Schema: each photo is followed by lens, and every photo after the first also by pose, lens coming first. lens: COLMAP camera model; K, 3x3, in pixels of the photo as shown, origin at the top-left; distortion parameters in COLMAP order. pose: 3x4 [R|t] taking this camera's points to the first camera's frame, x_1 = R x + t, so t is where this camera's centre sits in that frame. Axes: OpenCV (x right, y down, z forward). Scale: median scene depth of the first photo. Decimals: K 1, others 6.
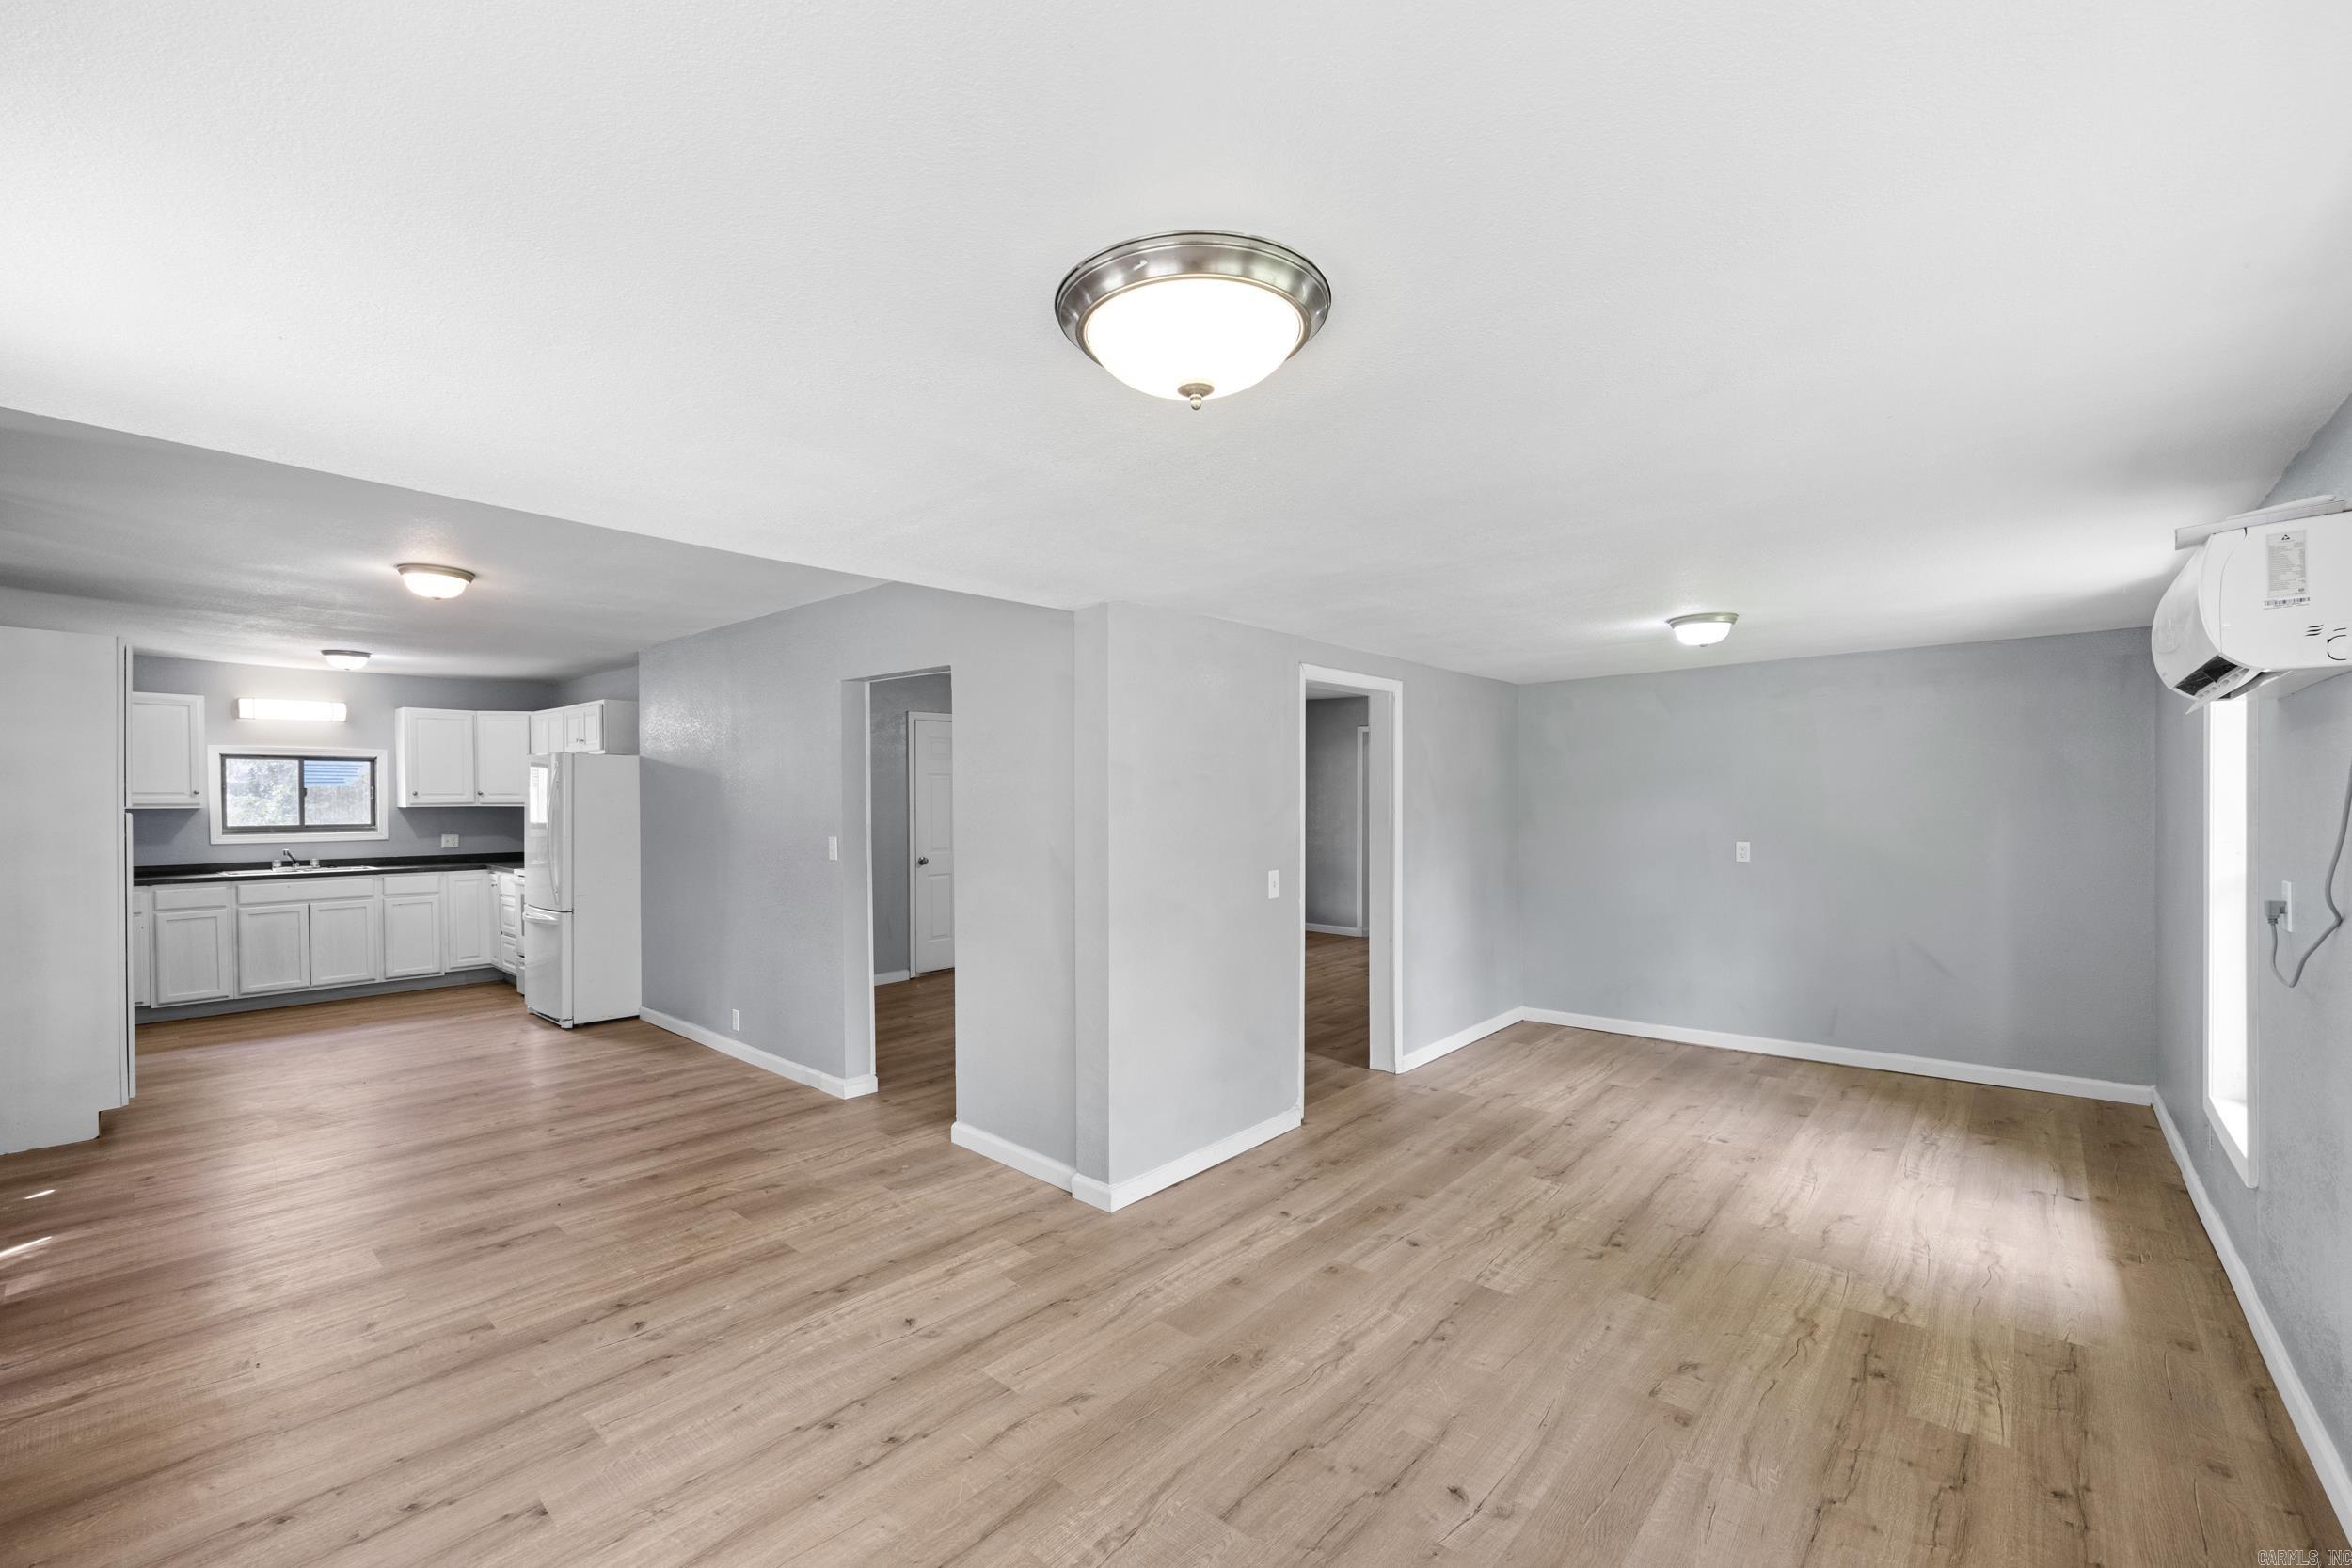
lens RADIAL K [[952.6, 0, 1207.3], [0, 952.6, 813.1], [0, 0, 1]] dist [0.001213, -0.001665]
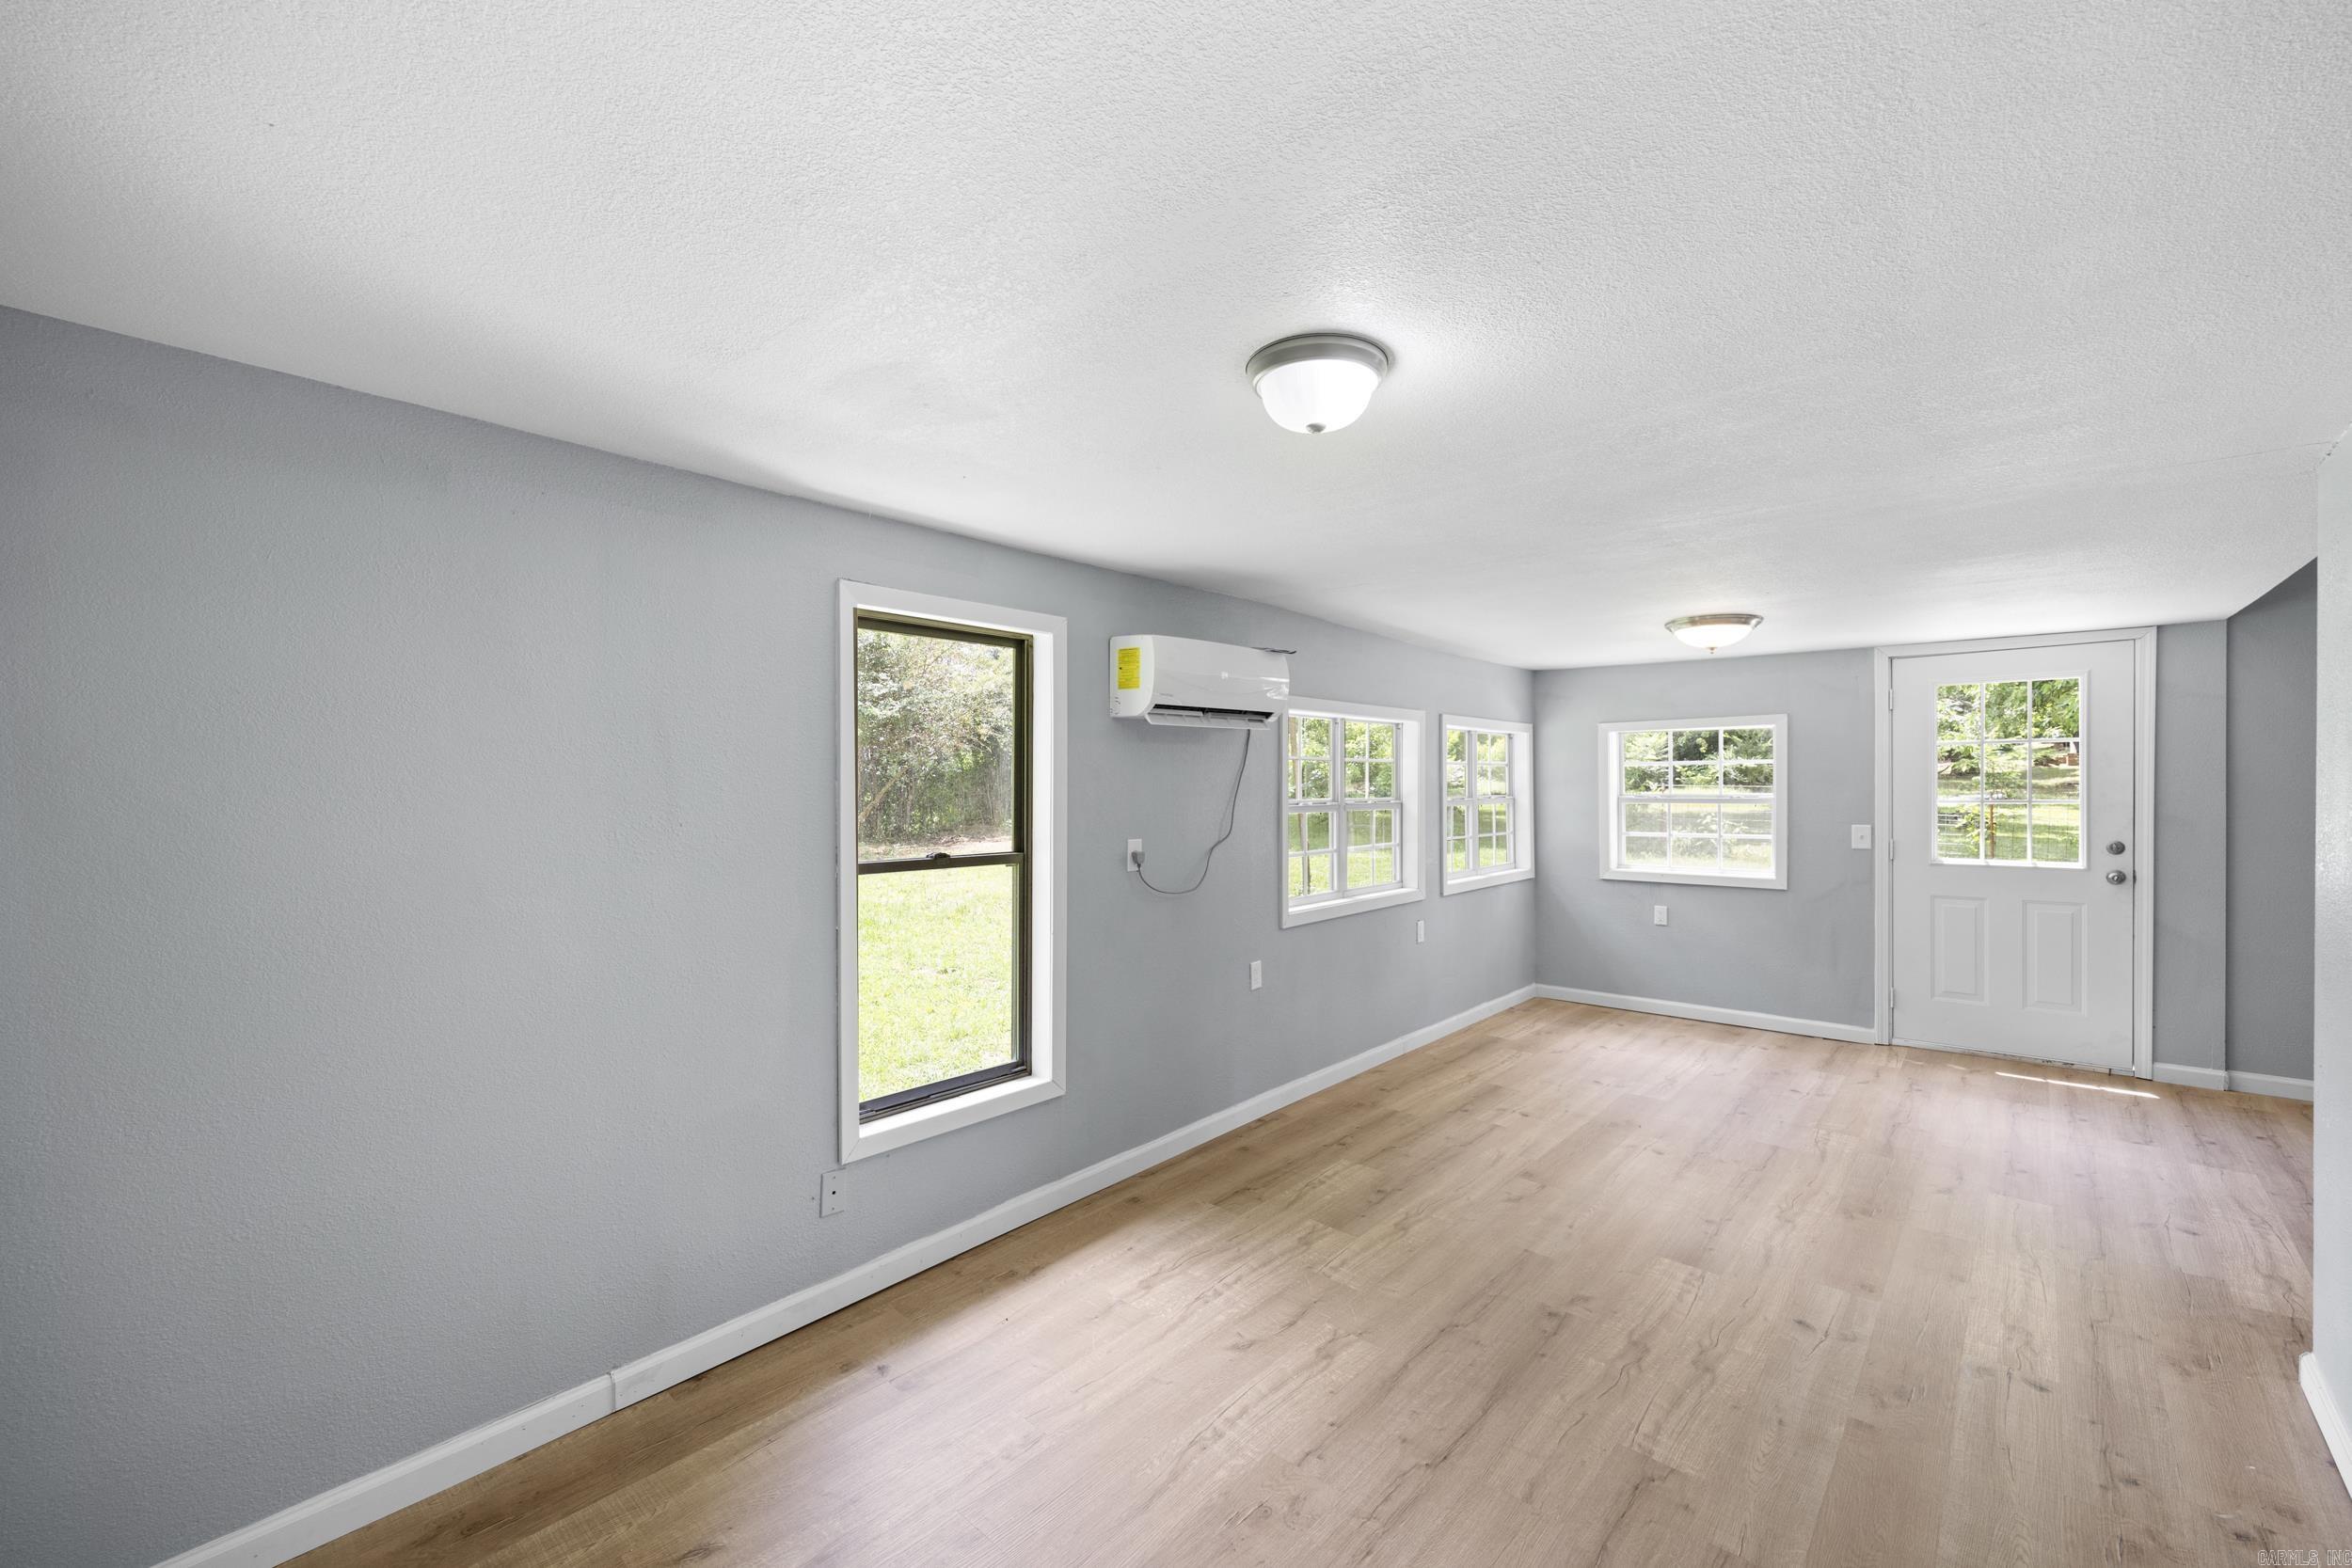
lens RADIAL K [[952.6, 0, 1204.9], [0, 952.6, 773.4], [0, 0, 1]] dist [0.001213, -0.001665]
pose [[-0.999884, 0.015160, 0.001538, 0.544558], [0.015158, 0.999884, -0.001392, -0.017312], [-0.001559, -0.001369, -0.999998, 1.375415]]
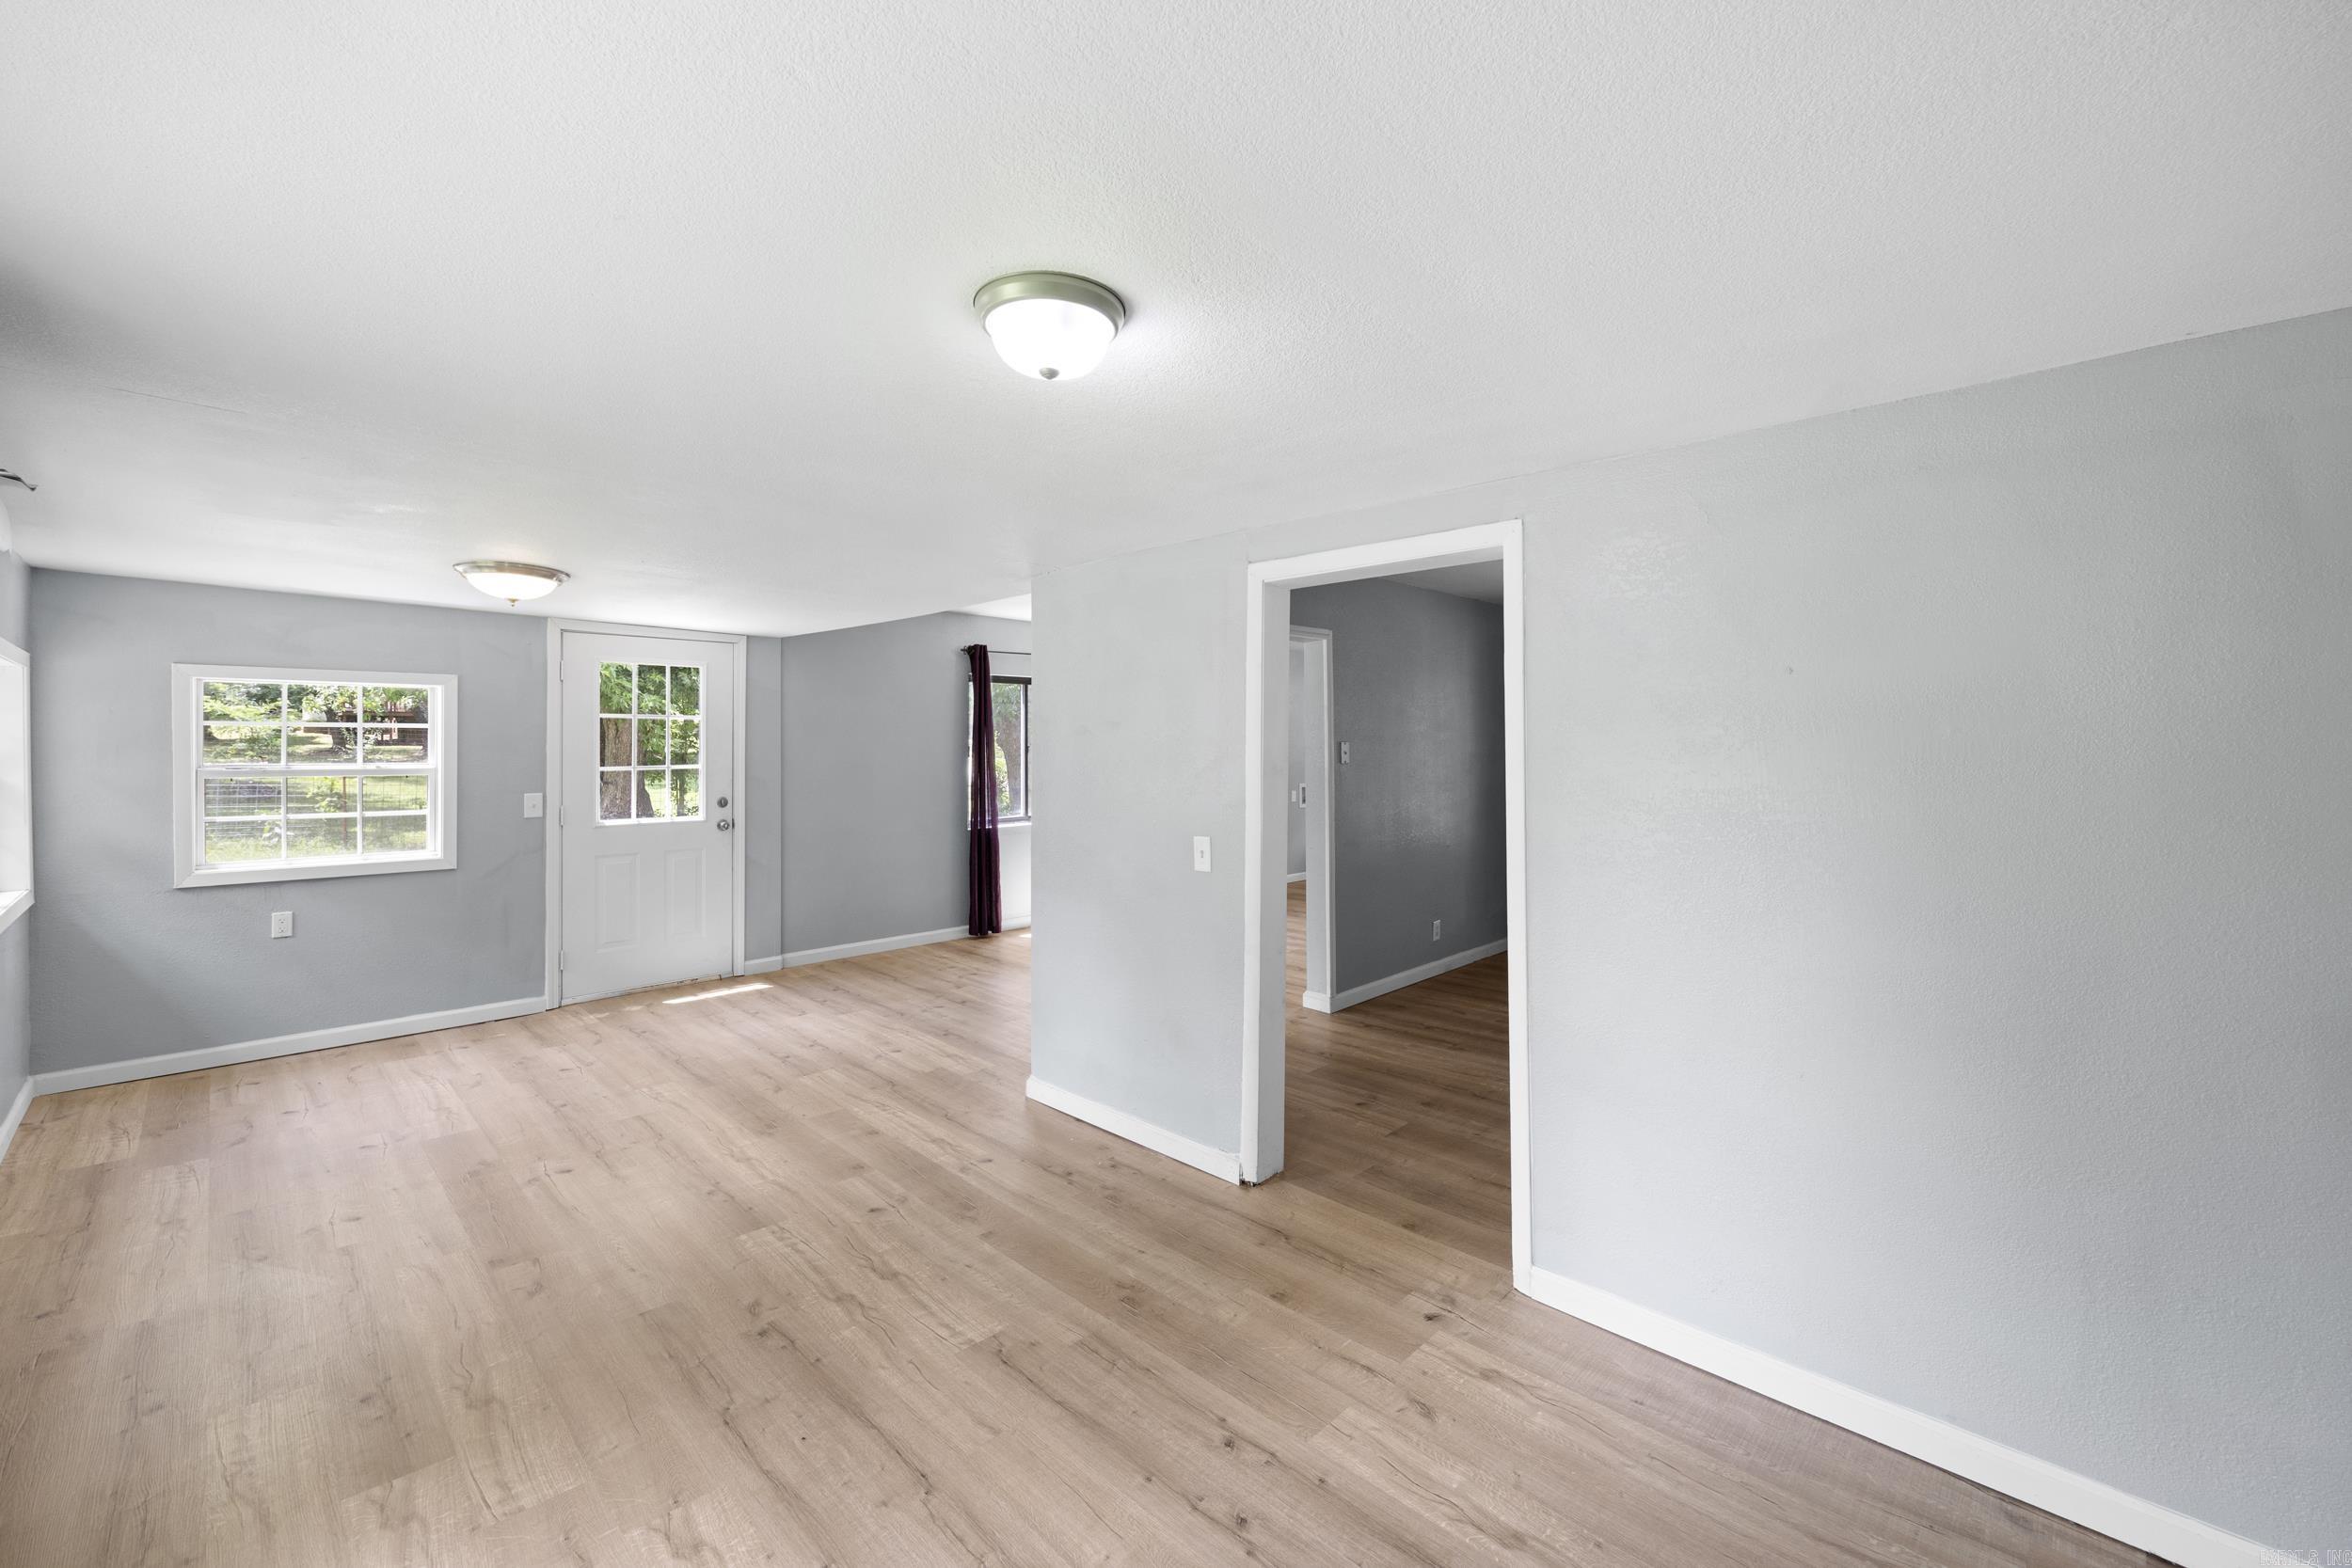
lens RADIAL K [[952.6, 0, 1163.9], [0, 952.6, 751.2], [0, 0, 1]] dist [0.001213, -0.001665]
pose [[-0.071016, 0.012757, -0.997394, 0.875775], [-0.013810, 0.999810, 0.013771, -0.023120], [0.997380, 0.014752, -0.070827, 1.027353]]
